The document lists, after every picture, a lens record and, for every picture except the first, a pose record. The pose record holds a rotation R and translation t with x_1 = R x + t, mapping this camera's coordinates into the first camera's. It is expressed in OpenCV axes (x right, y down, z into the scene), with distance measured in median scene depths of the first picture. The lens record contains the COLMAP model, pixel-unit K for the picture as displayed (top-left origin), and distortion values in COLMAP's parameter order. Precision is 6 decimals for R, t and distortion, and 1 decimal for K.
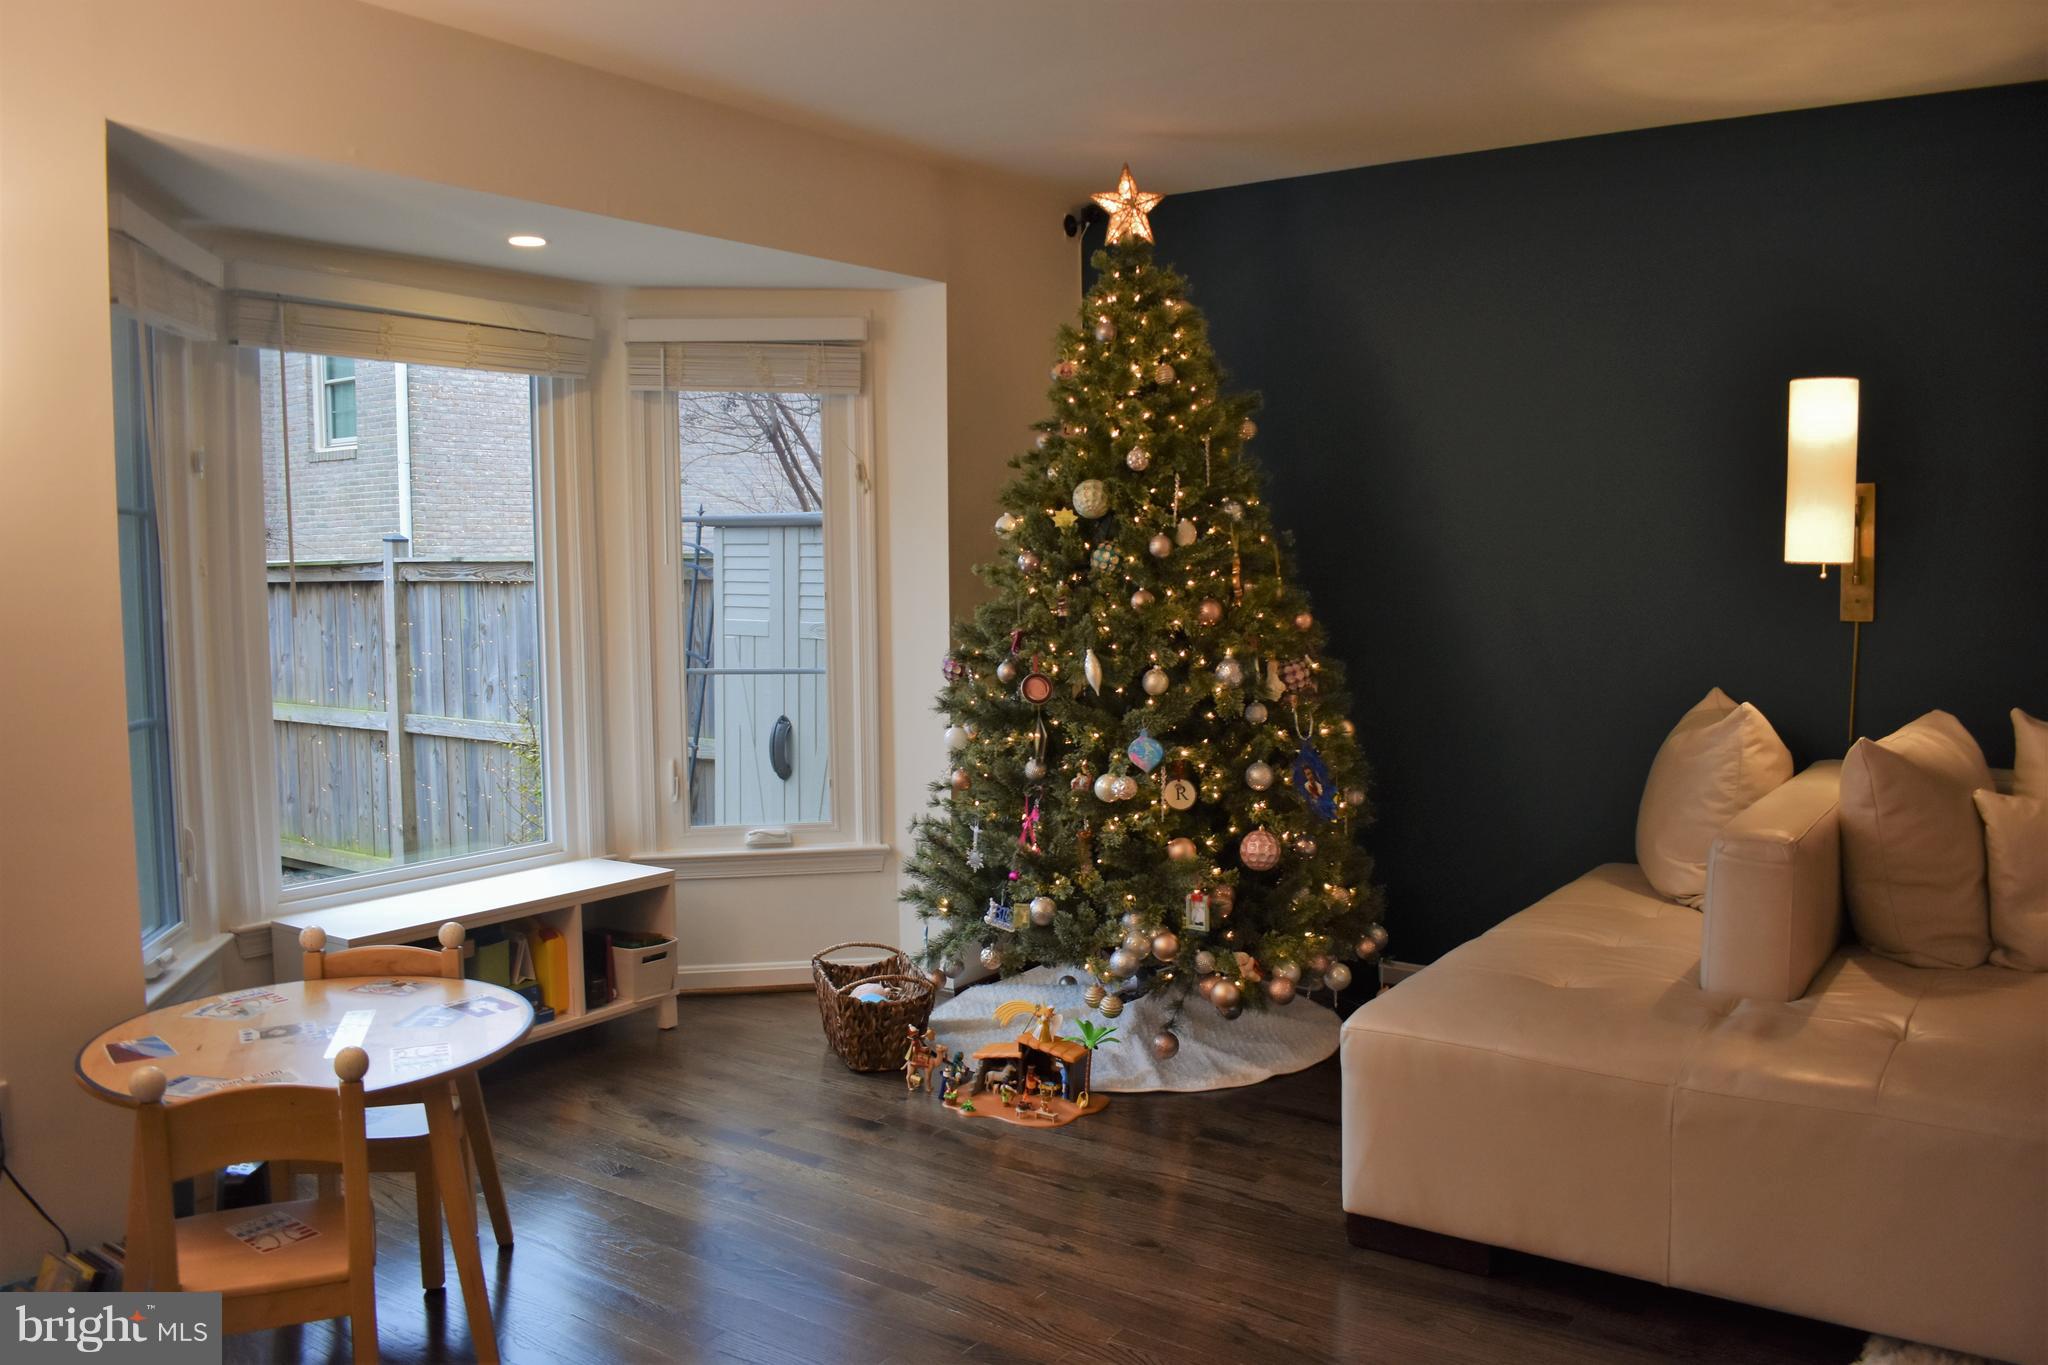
lens RADIAL K [[1606.8, 0, 1024.0], [0, 1606.8, 682.5], [0, 0, 1]] dist [-0.091763, 0.003532]
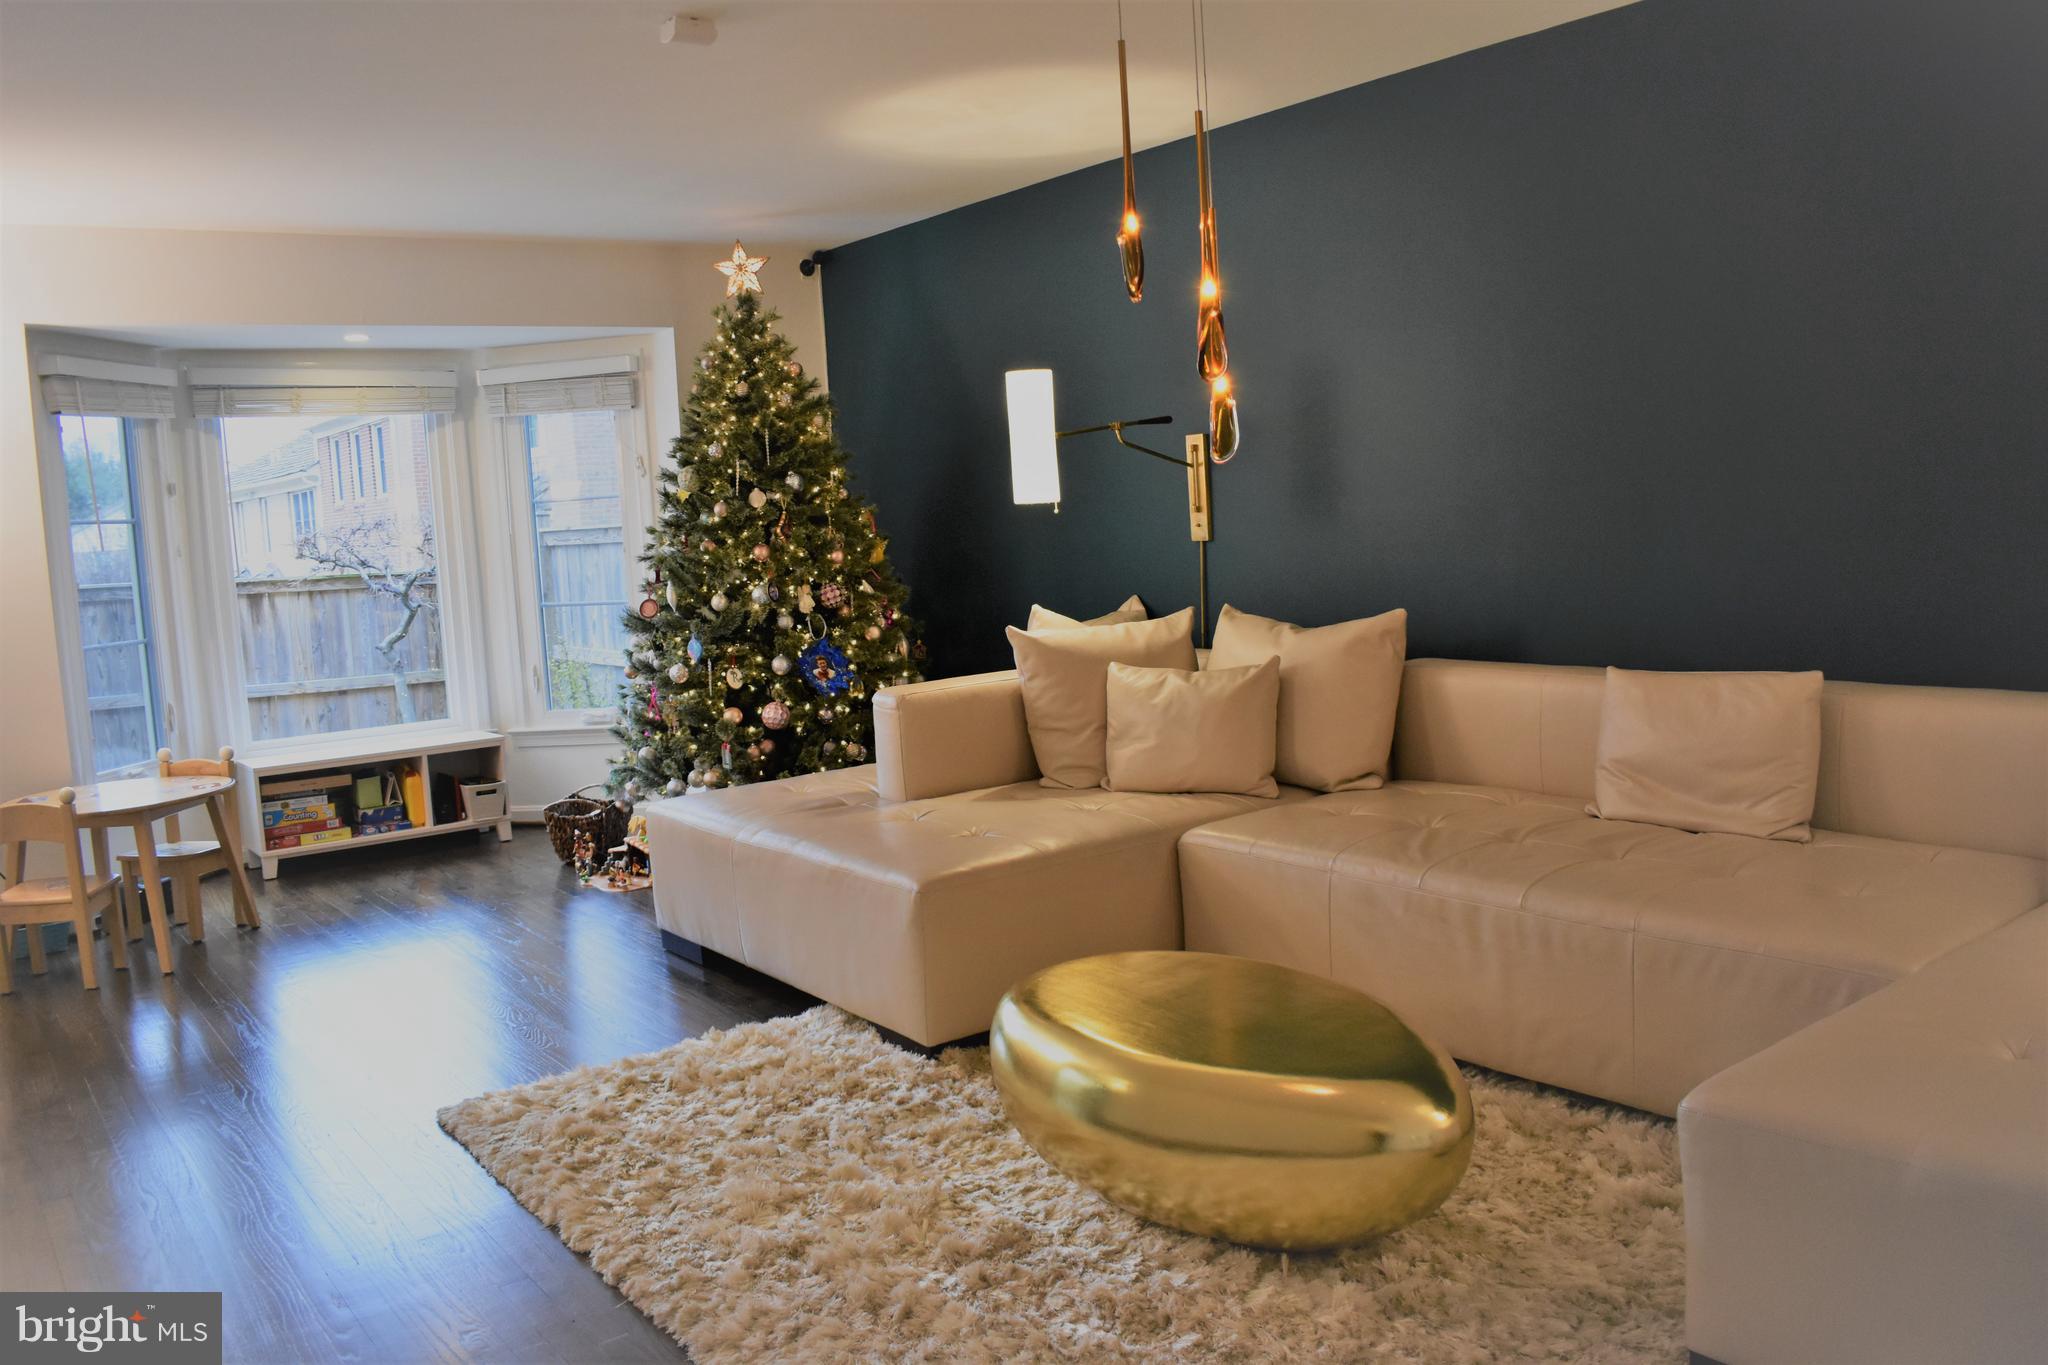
lens RADIAL K [[1606.8, 0, 1024.0], [0, 1606.8, 682.5], [0, 0, 1]] dist [-0.091763, 0.003532]
pose [[0.951680, -0.010971, -0.306895, 0.694518], [0.022320, 0.999190, 0.033493, 0.026395], [0.306279, -0.038724, 0.951154, -0.272519]]
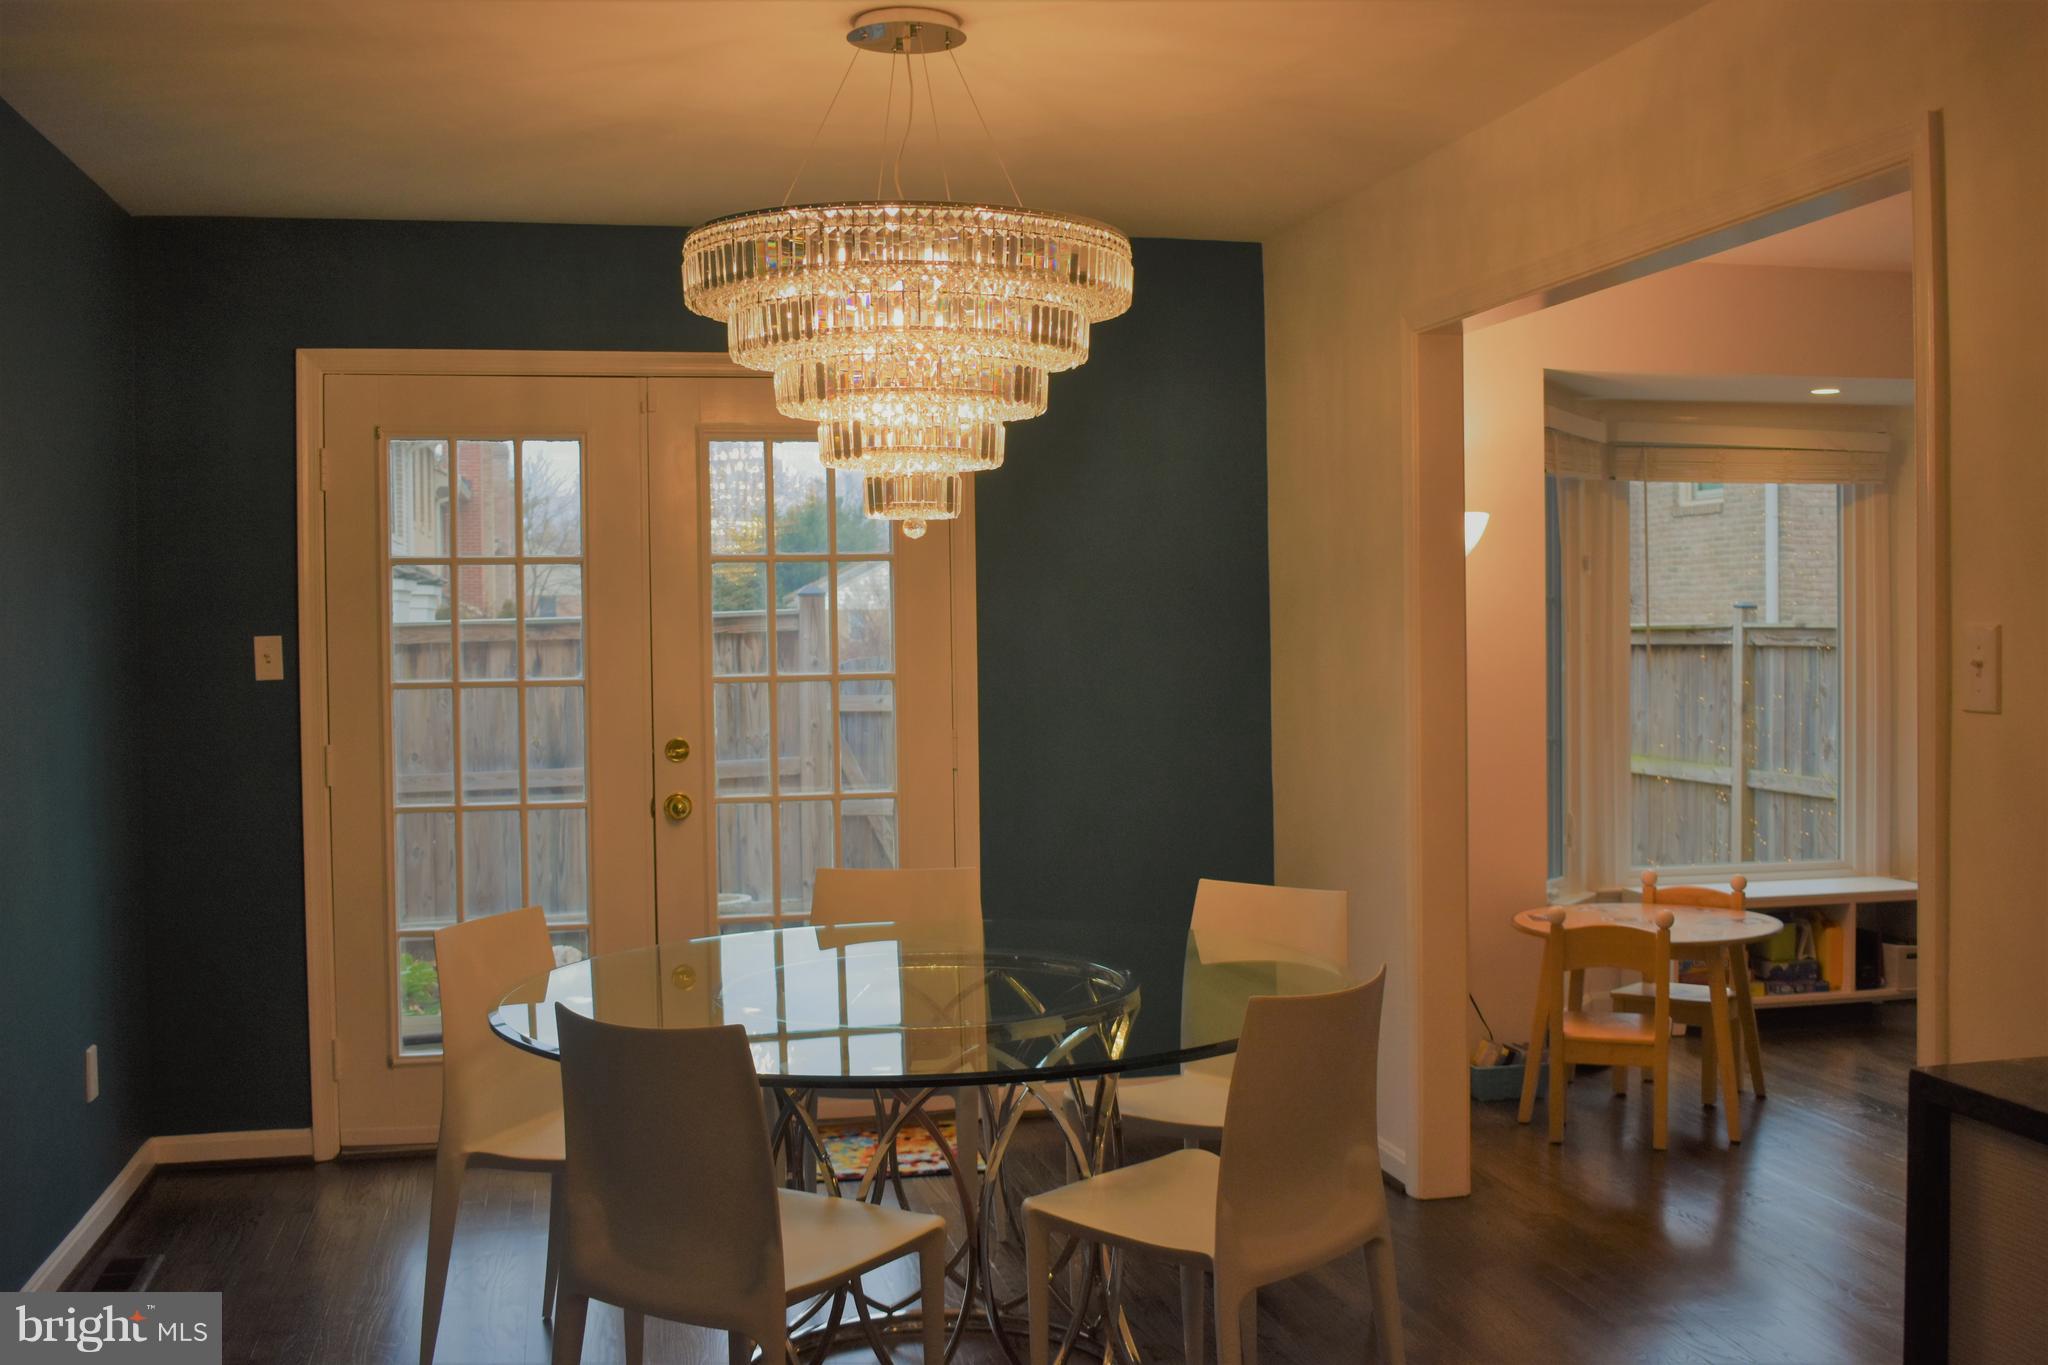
lens RADIAL K [[2056.5, 0, 1024.0], [0, 2056.5, 682.5], [0, 0, 1]] dist [-0.074296, -0.000144]
pose [[0.742791, 0.019860, -0.669228, 0.281345], [-0.049230, 0.998474, -0.025011, 0.033858], [0.667711, 0.051524, 0.742636, -0.595436]]
